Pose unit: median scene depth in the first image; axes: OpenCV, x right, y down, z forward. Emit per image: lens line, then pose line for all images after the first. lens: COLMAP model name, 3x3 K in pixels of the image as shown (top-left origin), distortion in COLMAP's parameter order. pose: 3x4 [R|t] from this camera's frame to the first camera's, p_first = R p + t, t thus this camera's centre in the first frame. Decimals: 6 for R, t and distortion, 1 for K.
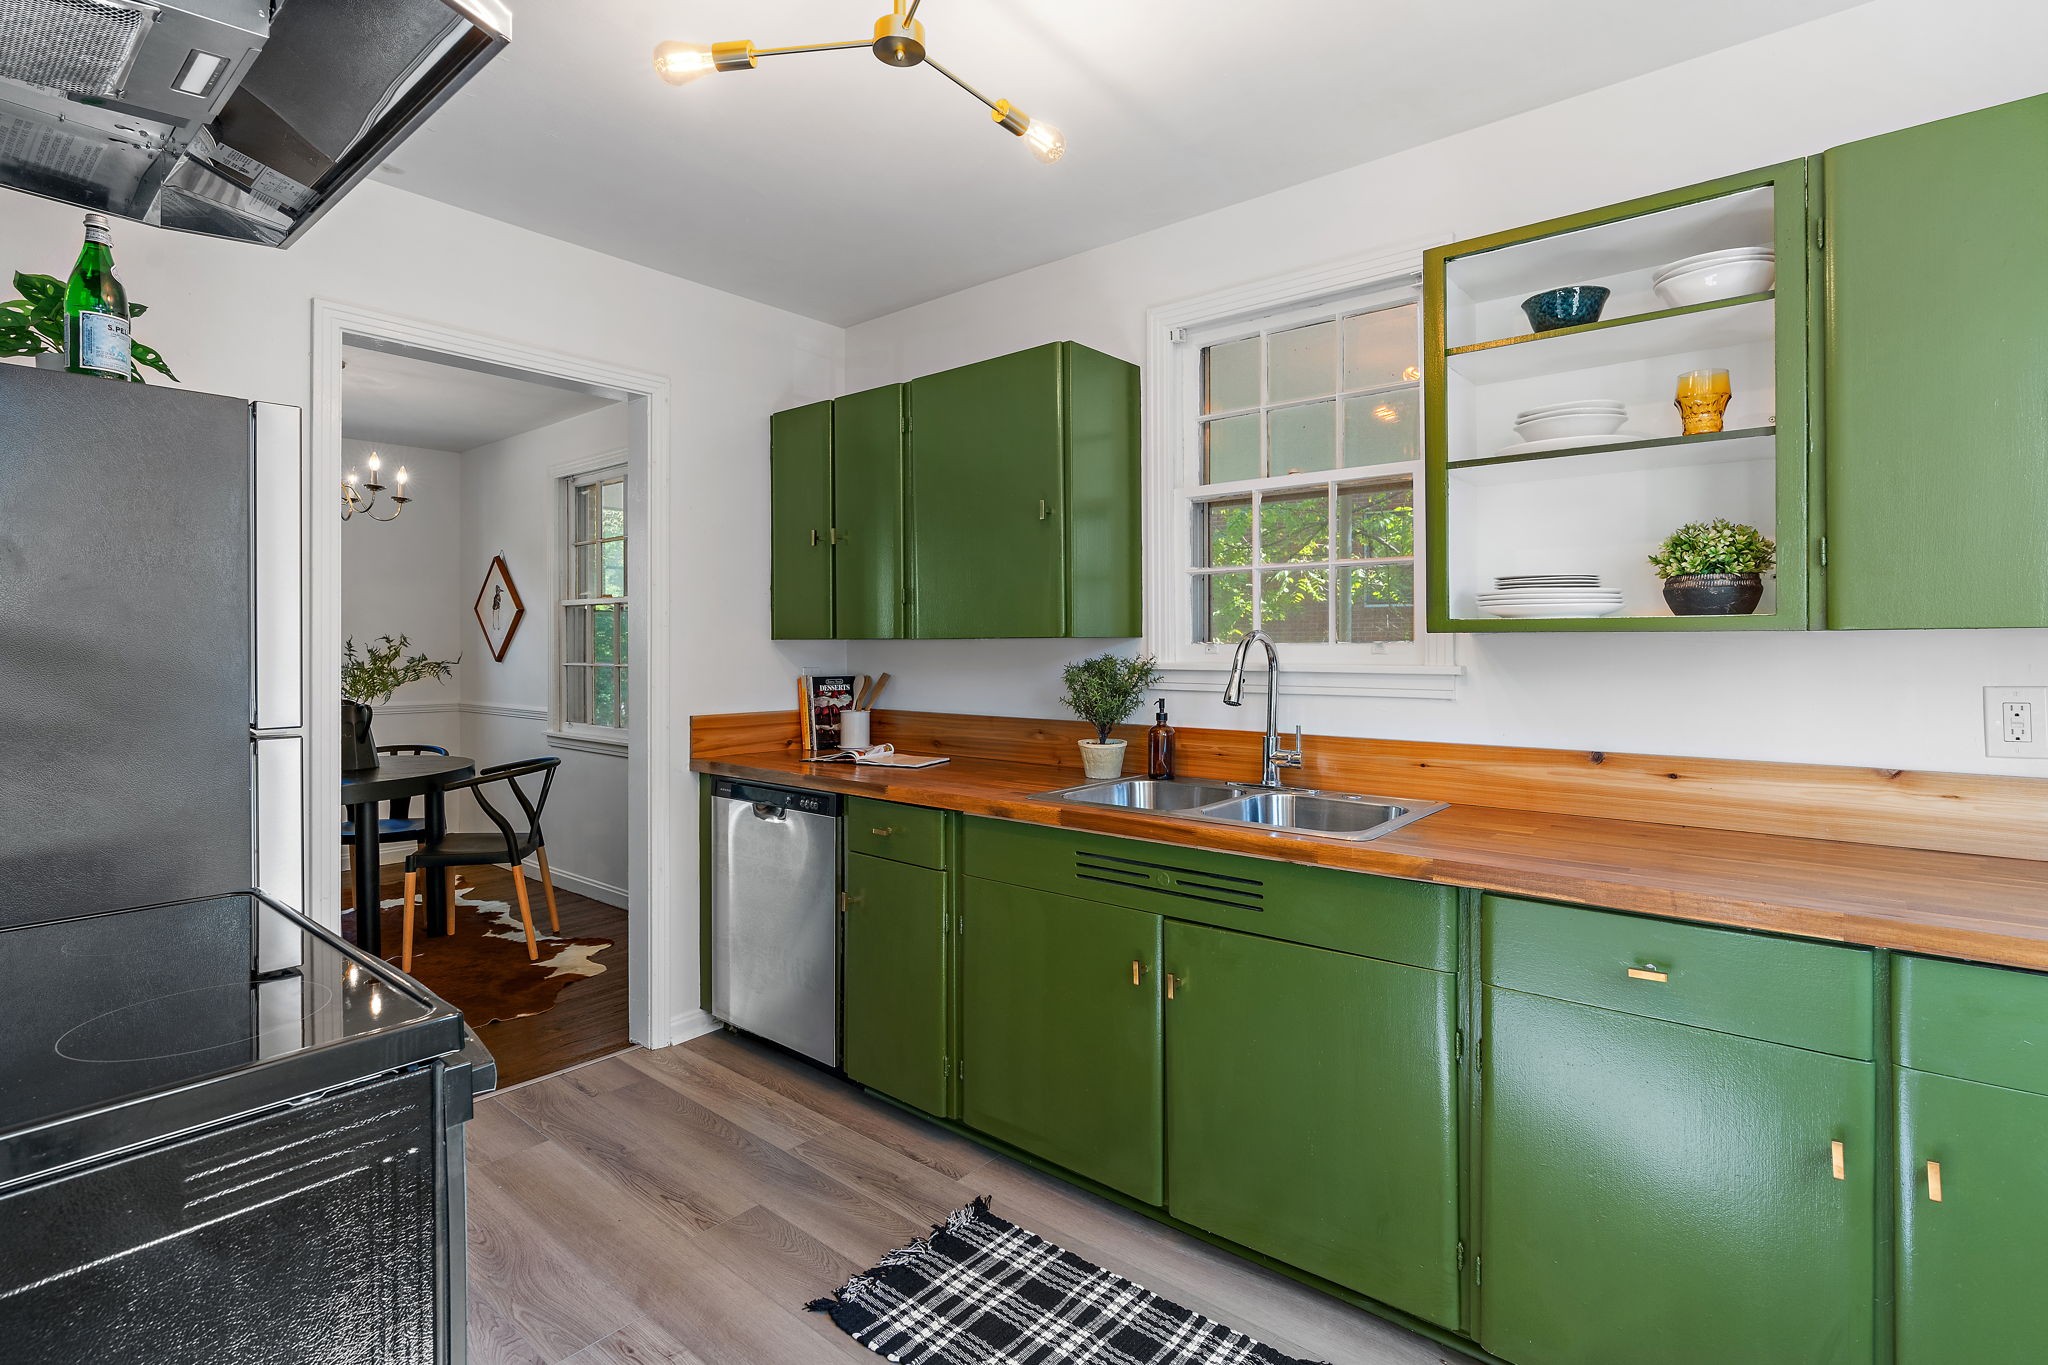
lens RADIAL K [[970.1, 0, 1032.5], [0, 970.1, 655.0], [0, 0, 1]] dist [-0.002108, 0.001333]
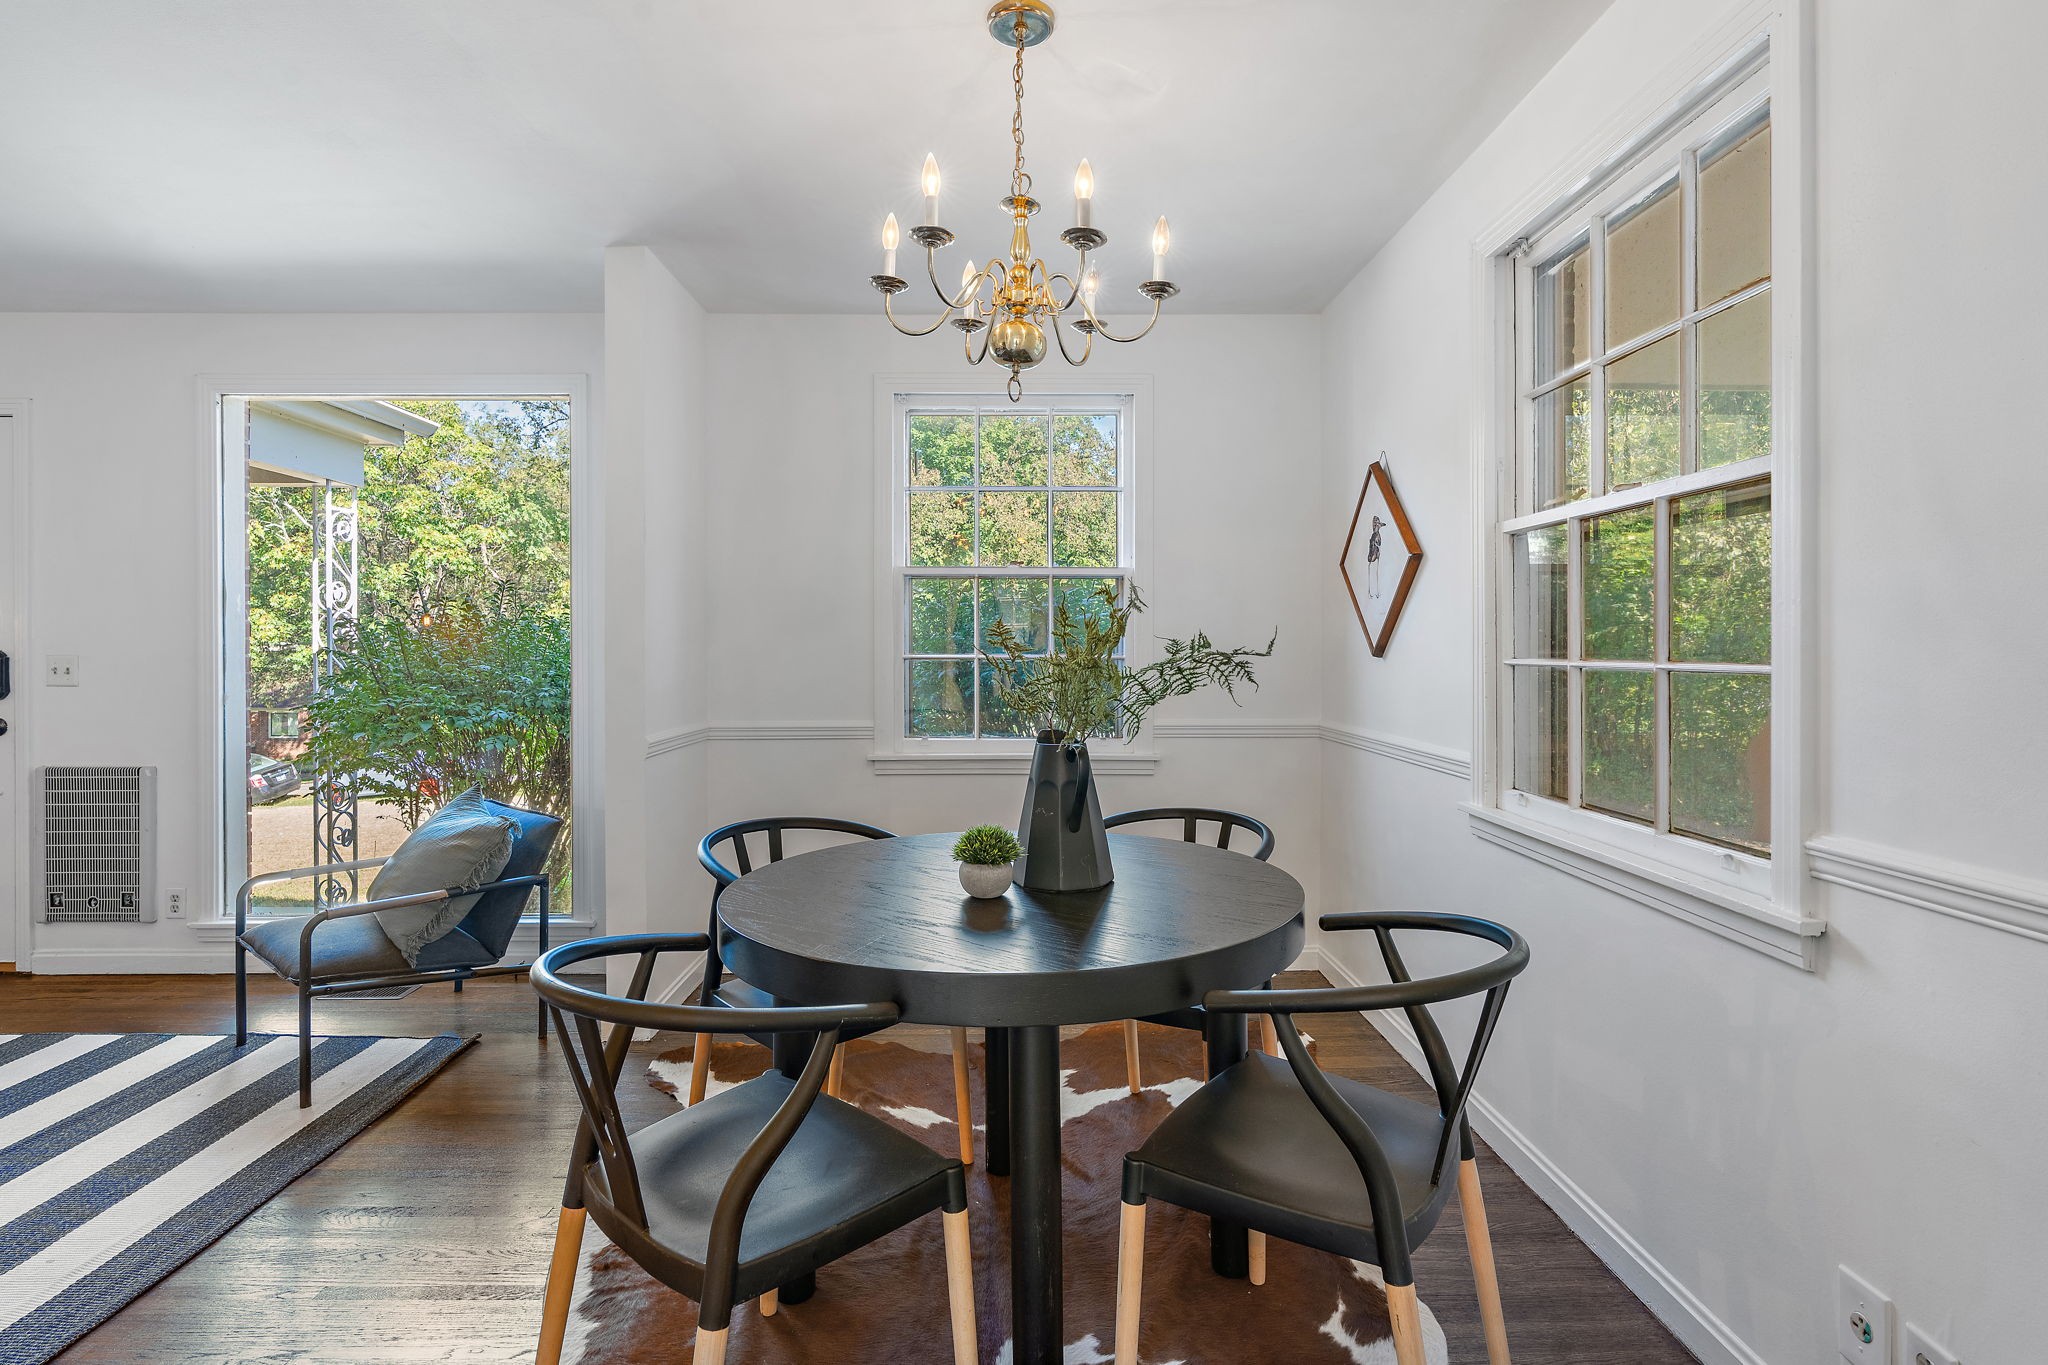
lens RADIAL K [[970.1, 0, 1032.5], [0, 970.1, 655.0], [0, 0, 1]] dist [-0.002108, 0.001333]
pose [[0.648327, 0.002112, -0.761359, -0.227291], [-0.002504, 0.999997, 0.000642, 0.005701], [0.761358, 0.001490, 0.648330, 0.434087]]
